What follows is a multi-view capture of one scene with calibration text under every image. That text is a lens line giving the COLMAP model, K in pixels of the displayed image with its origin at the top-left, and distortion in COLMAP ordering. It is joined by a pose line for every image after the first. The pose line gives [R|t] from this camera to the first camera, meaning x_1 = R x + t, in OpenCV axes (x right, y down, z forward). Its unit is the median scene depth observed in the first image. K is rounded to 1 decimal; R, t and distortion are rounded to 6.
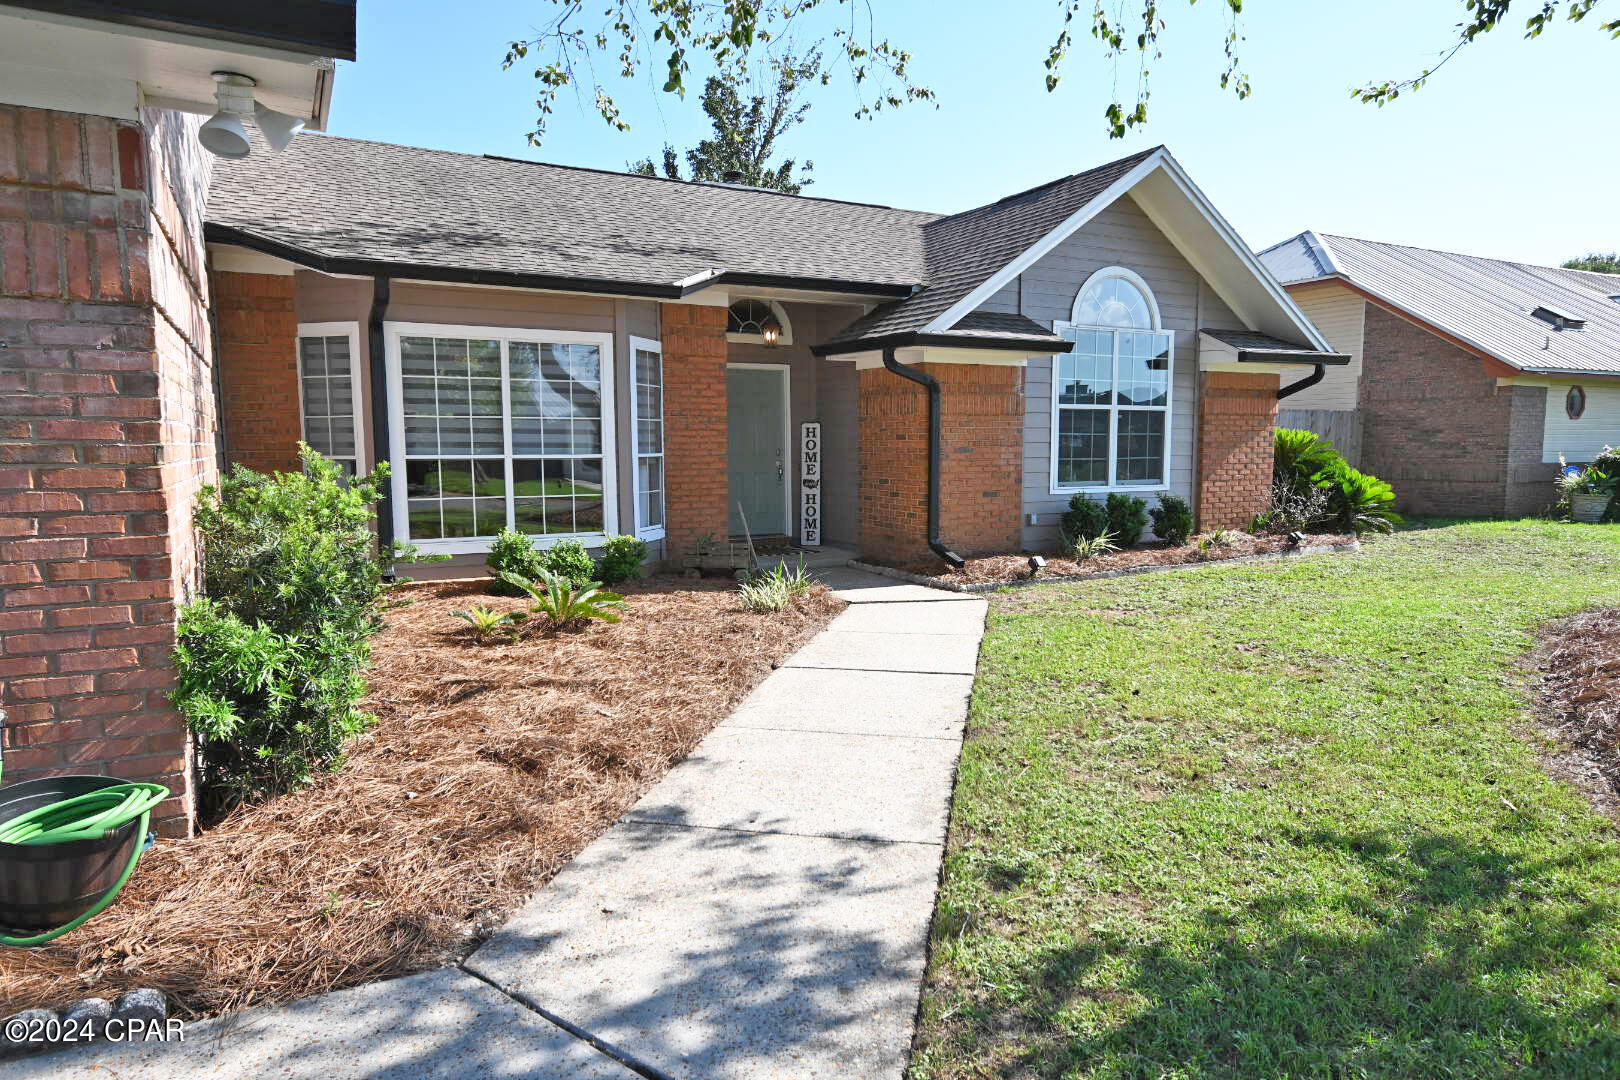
lens RADIAL K [[1000.5, 0, 820.0], [0, 1000.5, 540.7], [0, 0, 1]] dist [0.008513, -0.001407]
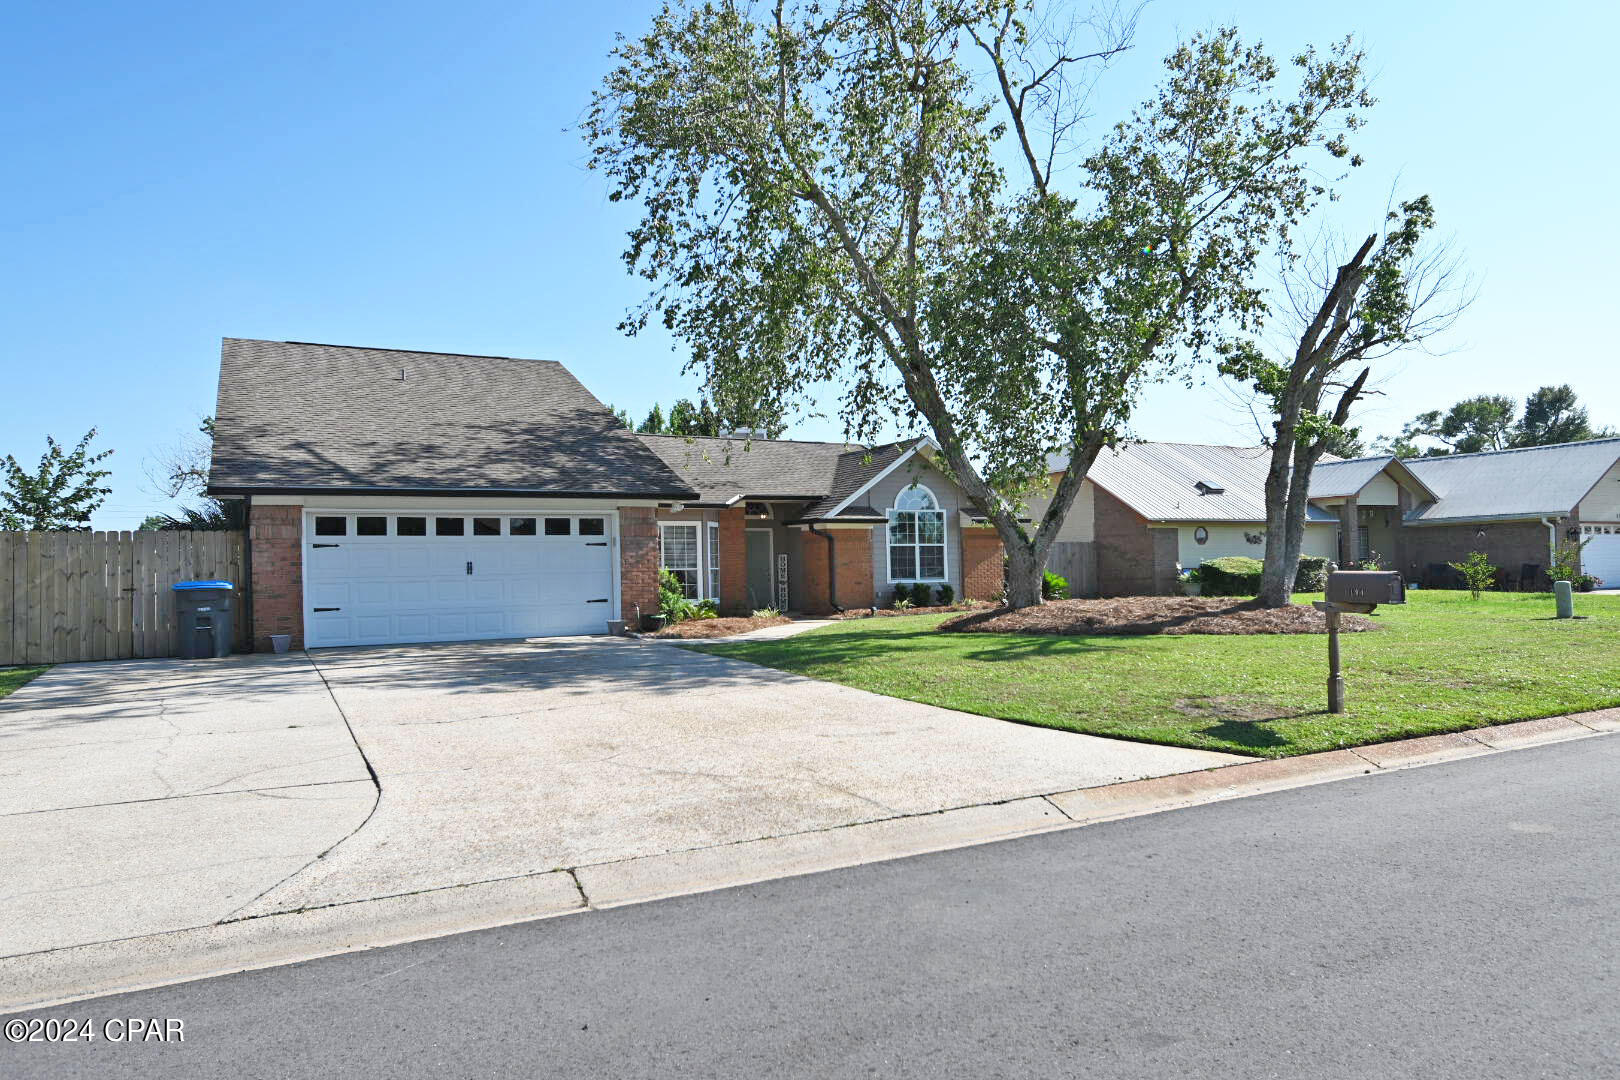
lens RADIAL K [[1054.5, 0, 824.2], [0, 1054.5, 544.8], [0, 0, 1]] dist [0.001611, -0.002849]
pose [[0.999767, -0.021230, 0.003967, 0.096278], [0.021563, 0.991530, -0.128079, 0.207368], [-0.001214, 0.128135, 0.991756, -1.688429]]
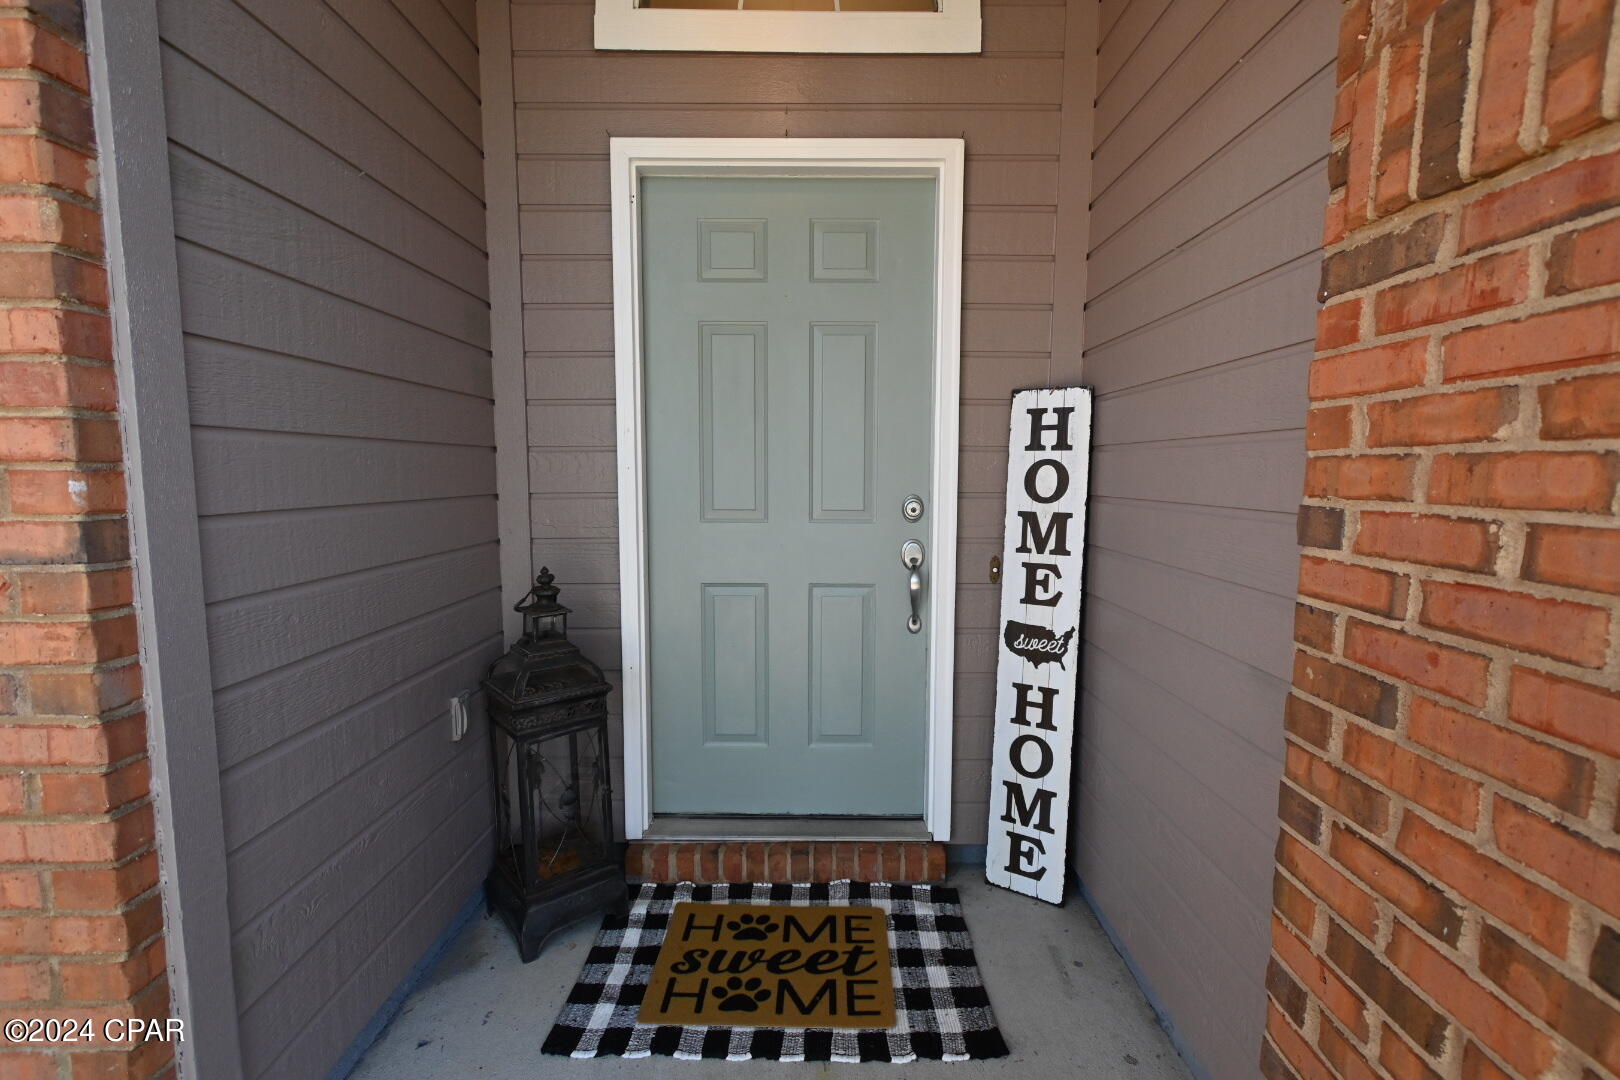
lens RADIAL K [[714.2, 0, 812.0], [0, 714.2, 543.2], [0, 0, 1]] dist [0.009380, -0.004571]
pose [[0.881888, 0.056406, -0.468073, 0.029239], [-0.054289, 0.998363, 0.018023, -0.107573], [0.468323, 0.009517, 0.883506, 1.093444]]
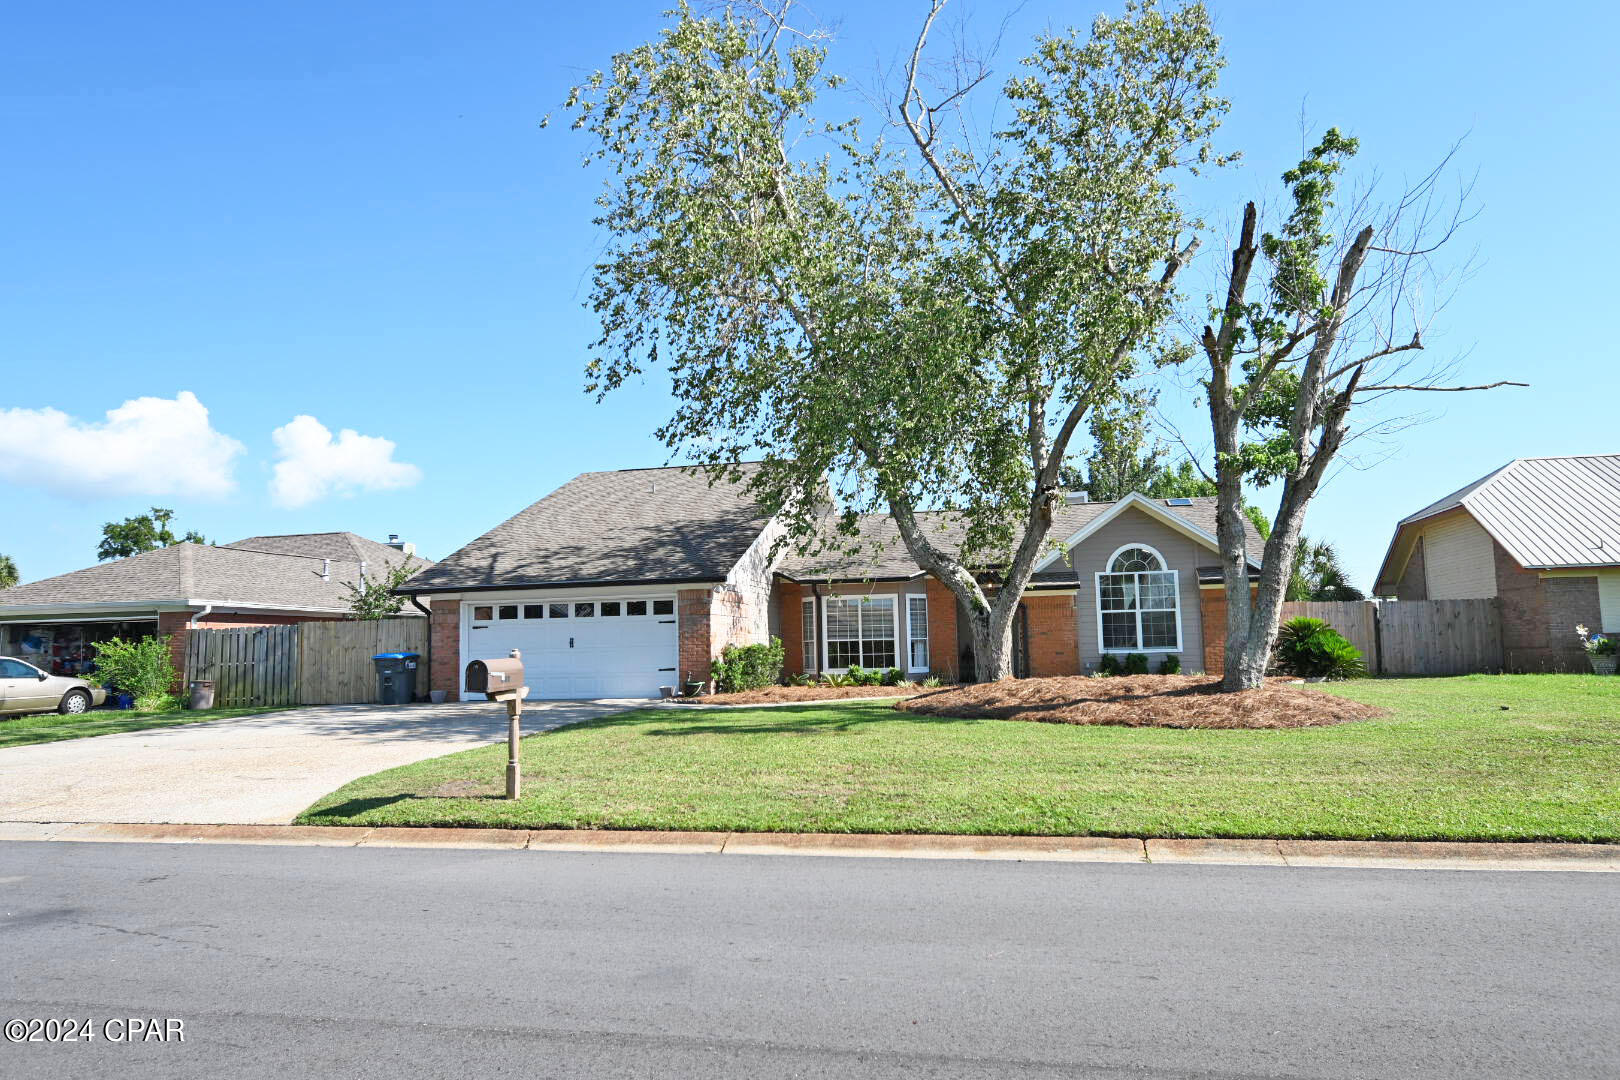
lens RADIAL K [[1054.5, 0, 825.0], [0, 1054.5, 546.5], [0, 0, 1]] dist [0.001611, -0.002849]
pose [[0.764102, -0.078811, -0.640263, 1.494980], [-0.043066, 0.984063, -0.172526, 0.169375], [0.643656, 0.159401, 0.748531, -1.292426]]
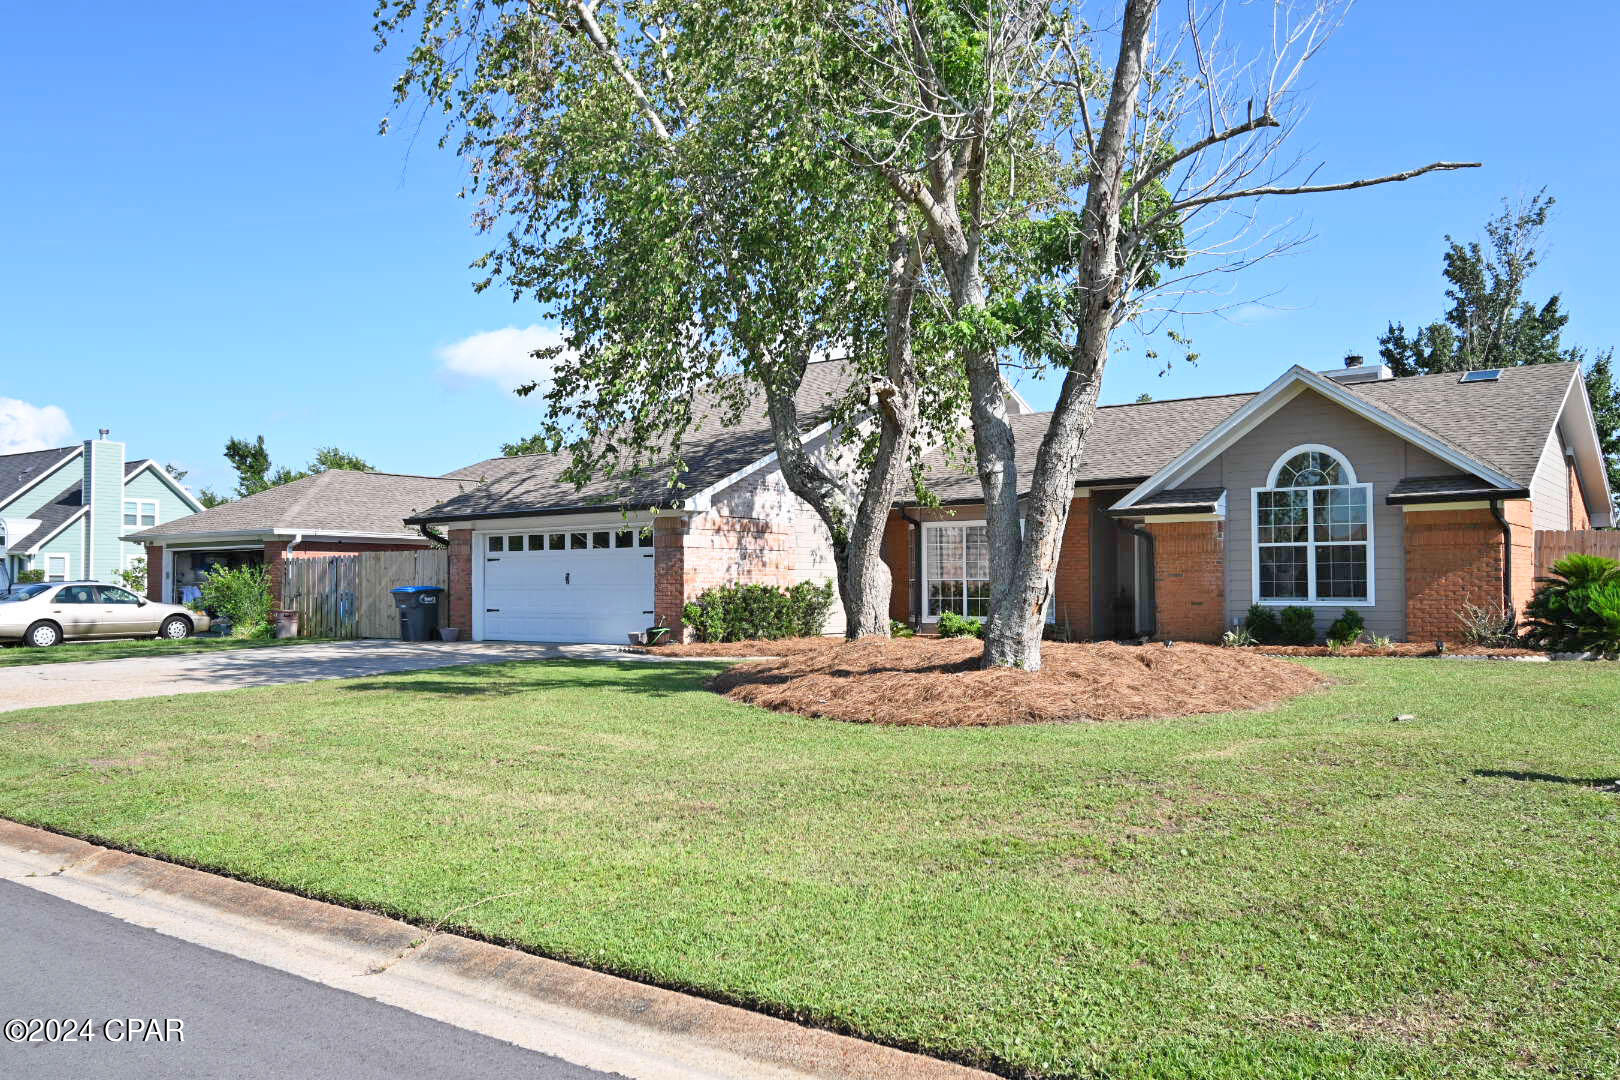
lens RADIAL K [[1304.1, 0, 816.2], [0, 1304.1, 538.9], [0, 0, 1]] dist [-0.002843, 0.000765]
pose [[0.412786, -0.034390, -0.910179, 2.067494], [-0.087811, 0.993130, -0.077348, 0.072683], [0.906585, 0.111852, 0.406930, -0.431676]]
